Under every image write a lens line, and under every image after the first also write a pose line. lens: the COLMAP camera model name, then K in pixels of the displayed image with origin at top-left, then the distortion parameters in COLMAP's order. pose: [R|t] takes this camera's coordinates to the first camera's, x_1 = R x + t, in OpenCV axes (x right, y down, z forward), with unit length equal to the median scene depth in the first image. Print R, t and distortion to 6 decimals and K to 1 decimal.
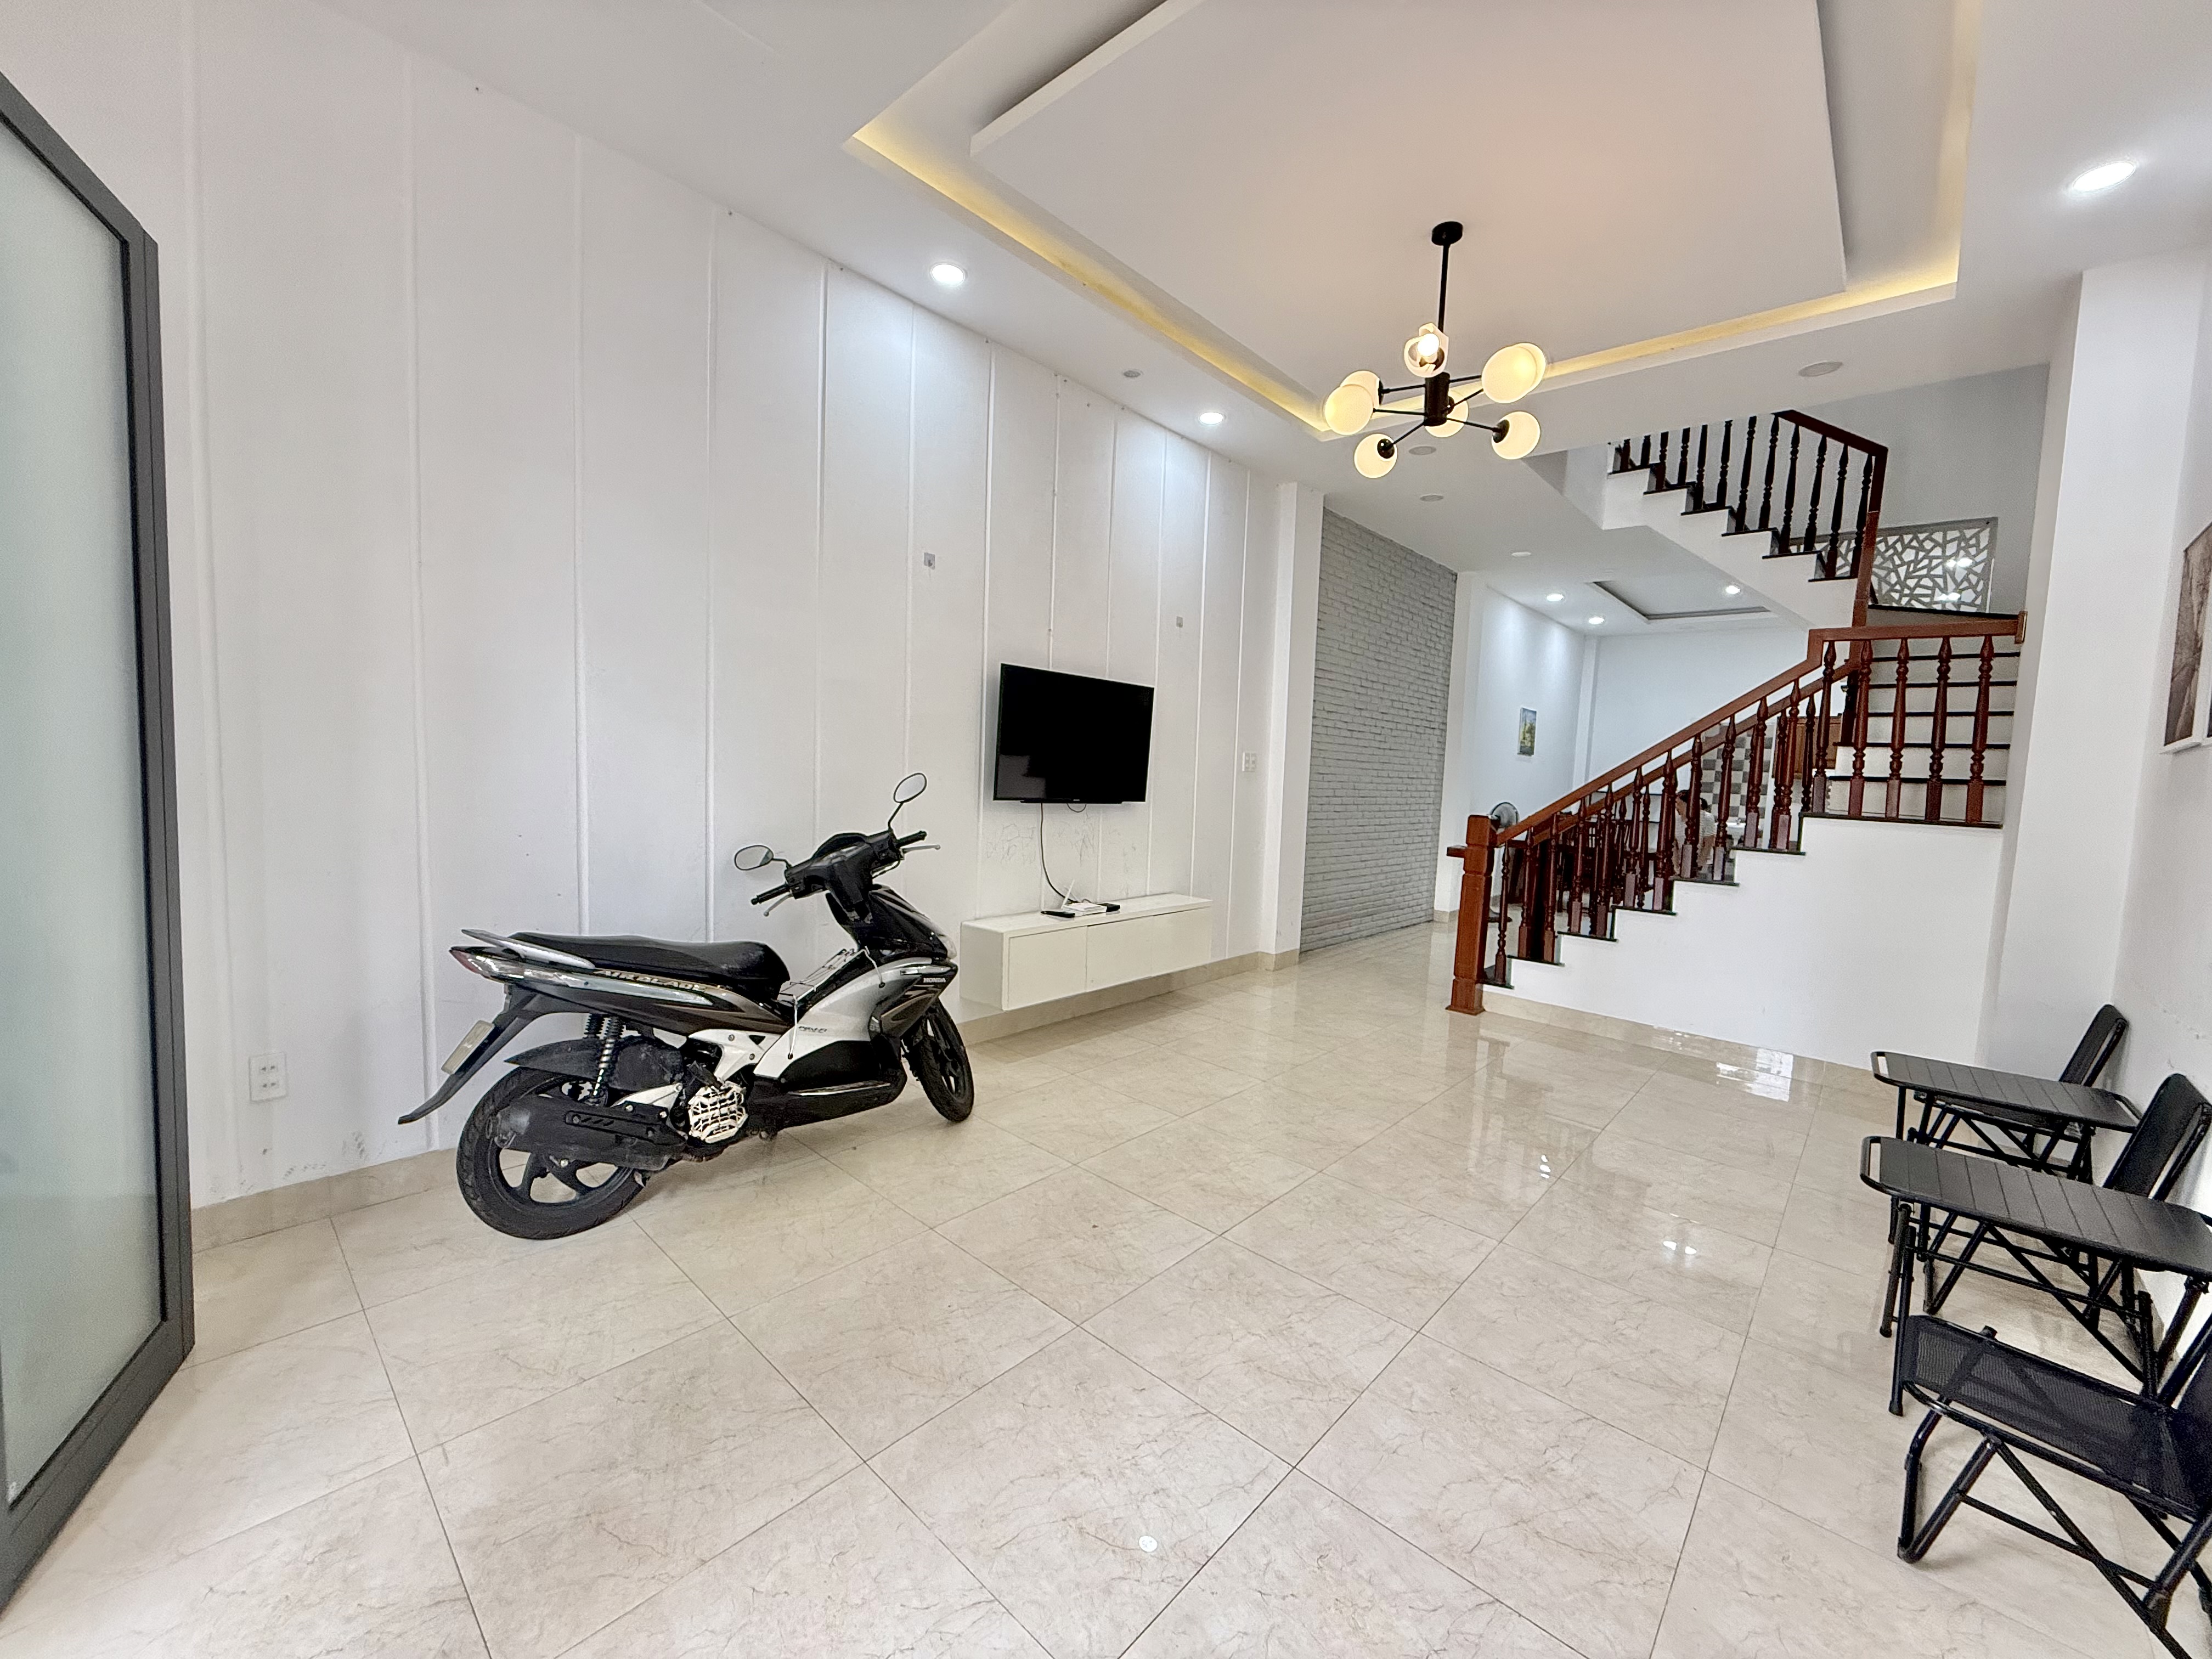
lens RADIAL K [[880.2, 0, 1106.0], [0, 880.2, 829.5], [0, 0, 1]] dist [-0.001897, 0.000000]
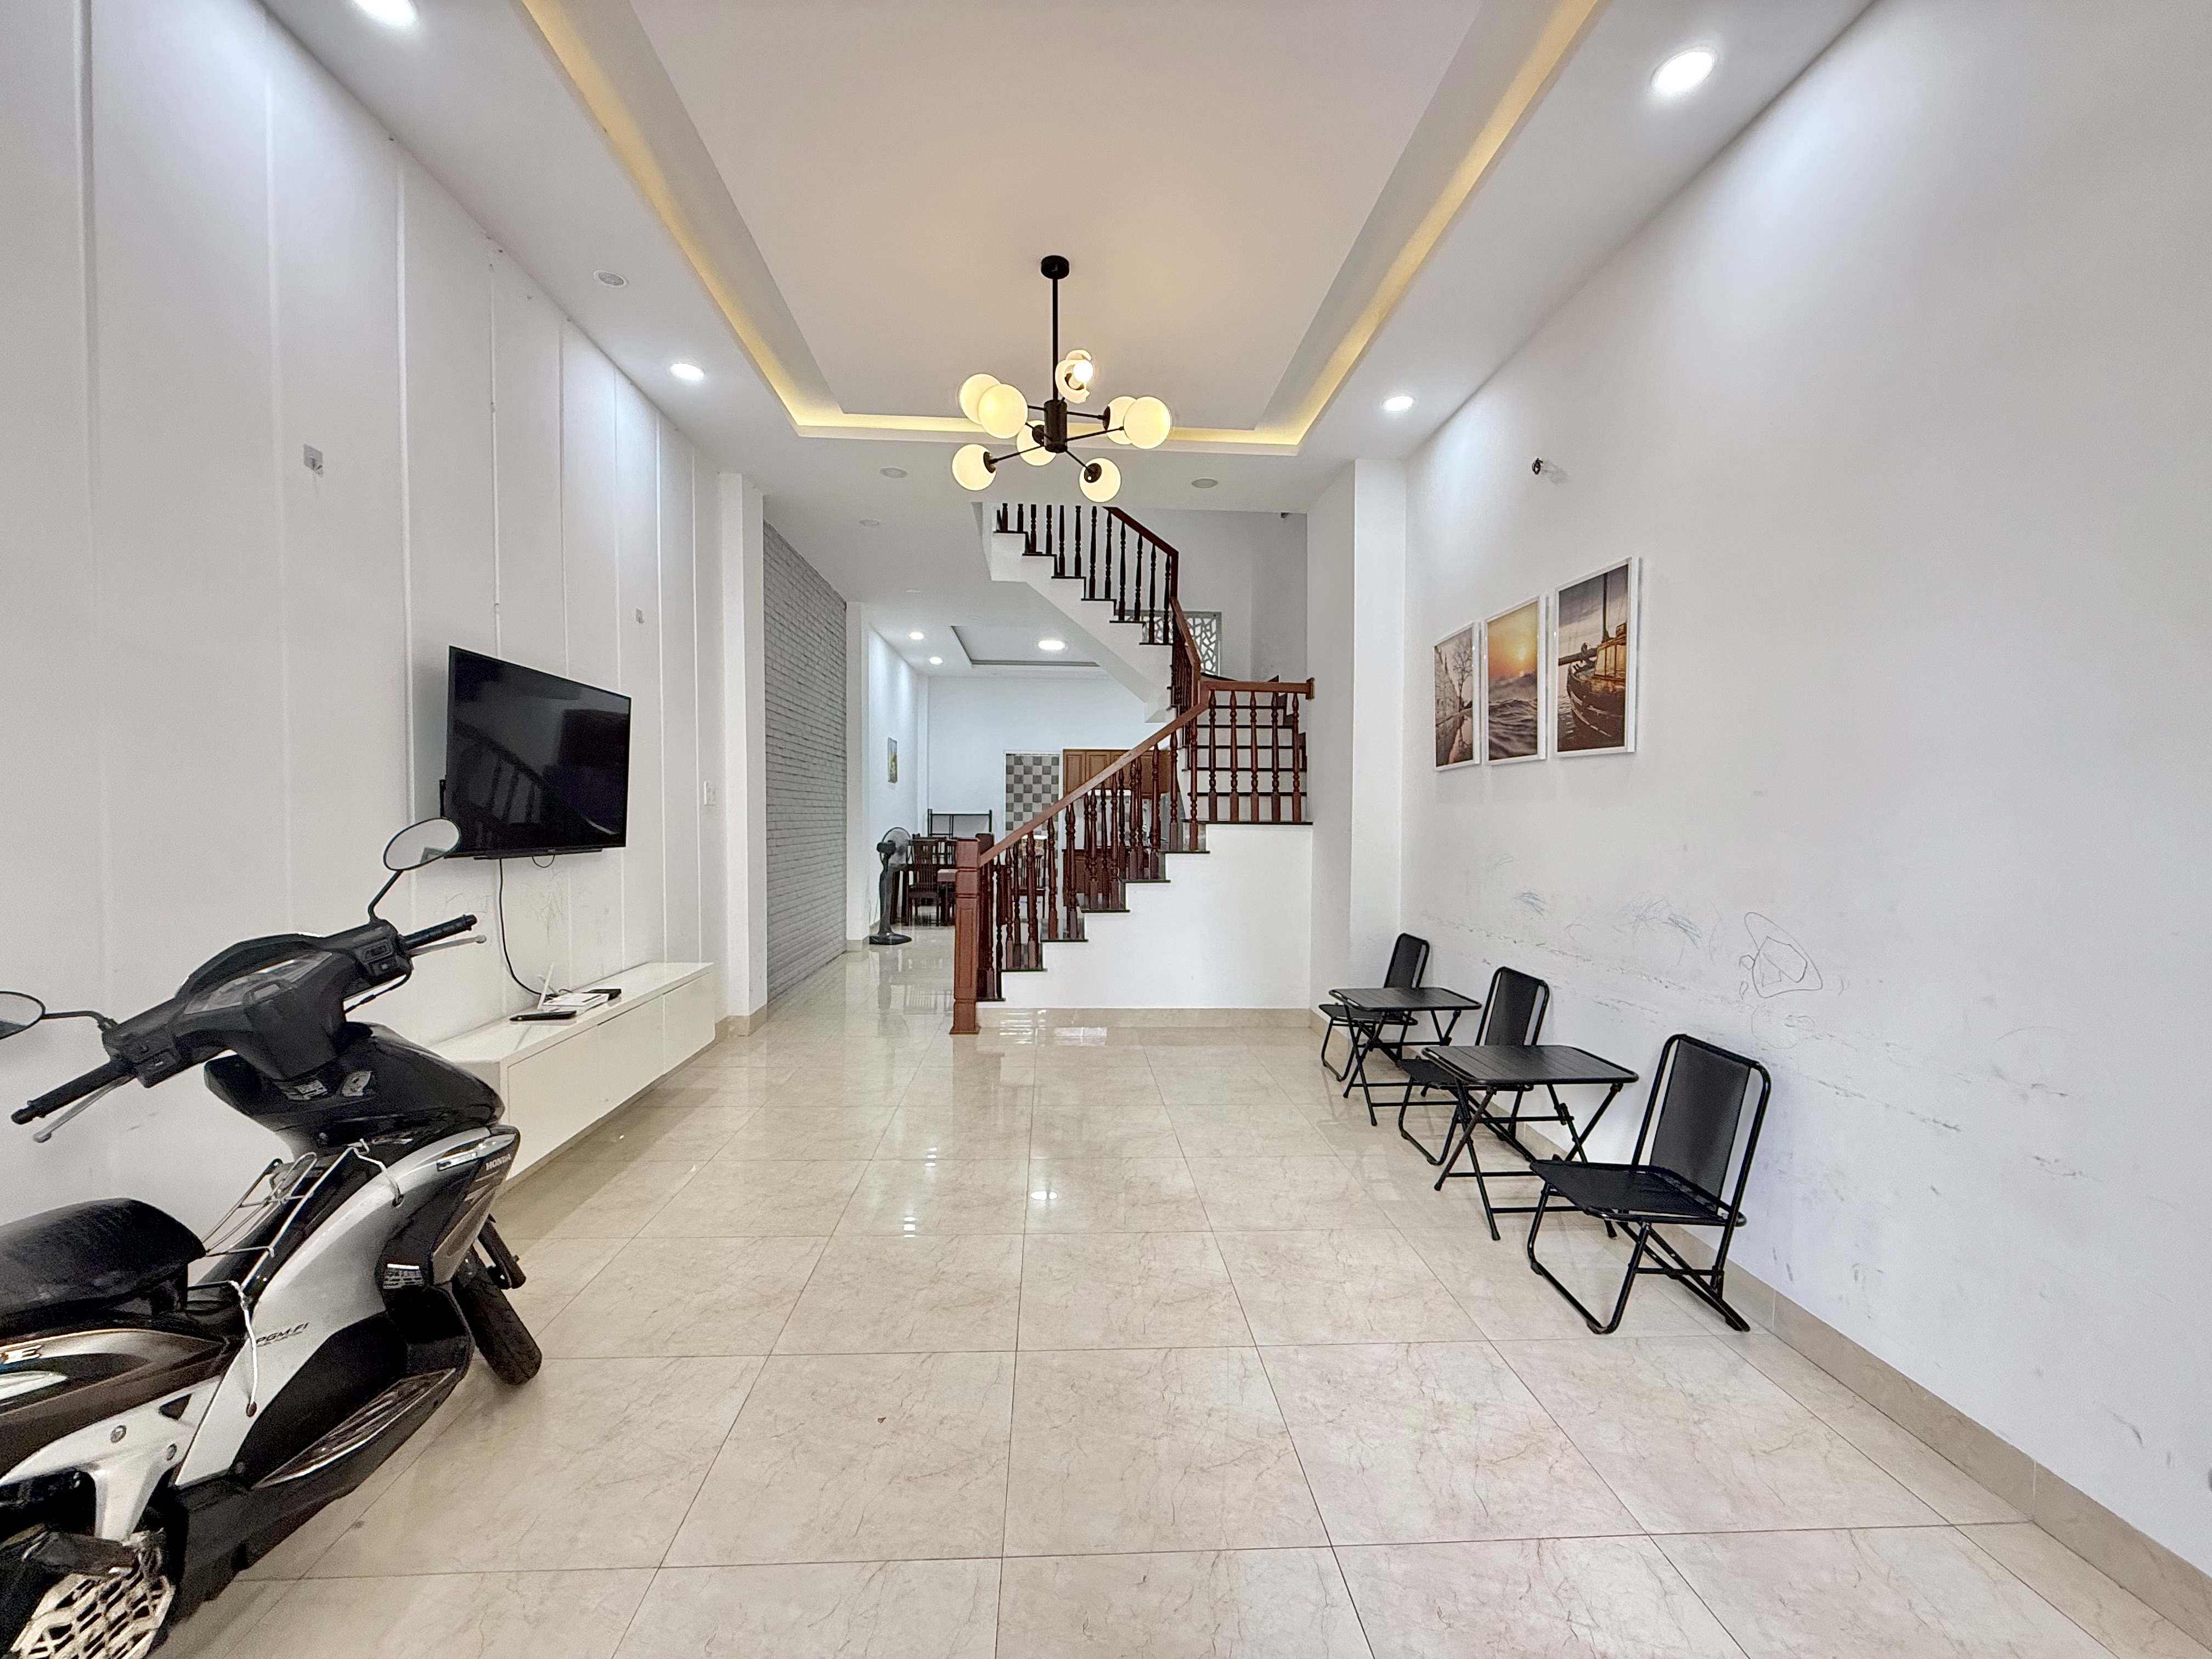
lens RADIAL K [[875.8, 0, 1098.7], [0, 875.8, 830.7], [0, 0, 1]] dist [-0.001364, 0.000618]
pose [[0.697047, -0.053068, 0.715059, -0.257156], [0.076921, 0.997037, -0.000989, -0.016856], [-0.712887, 0.055692, 0.699064, 0.222523]]
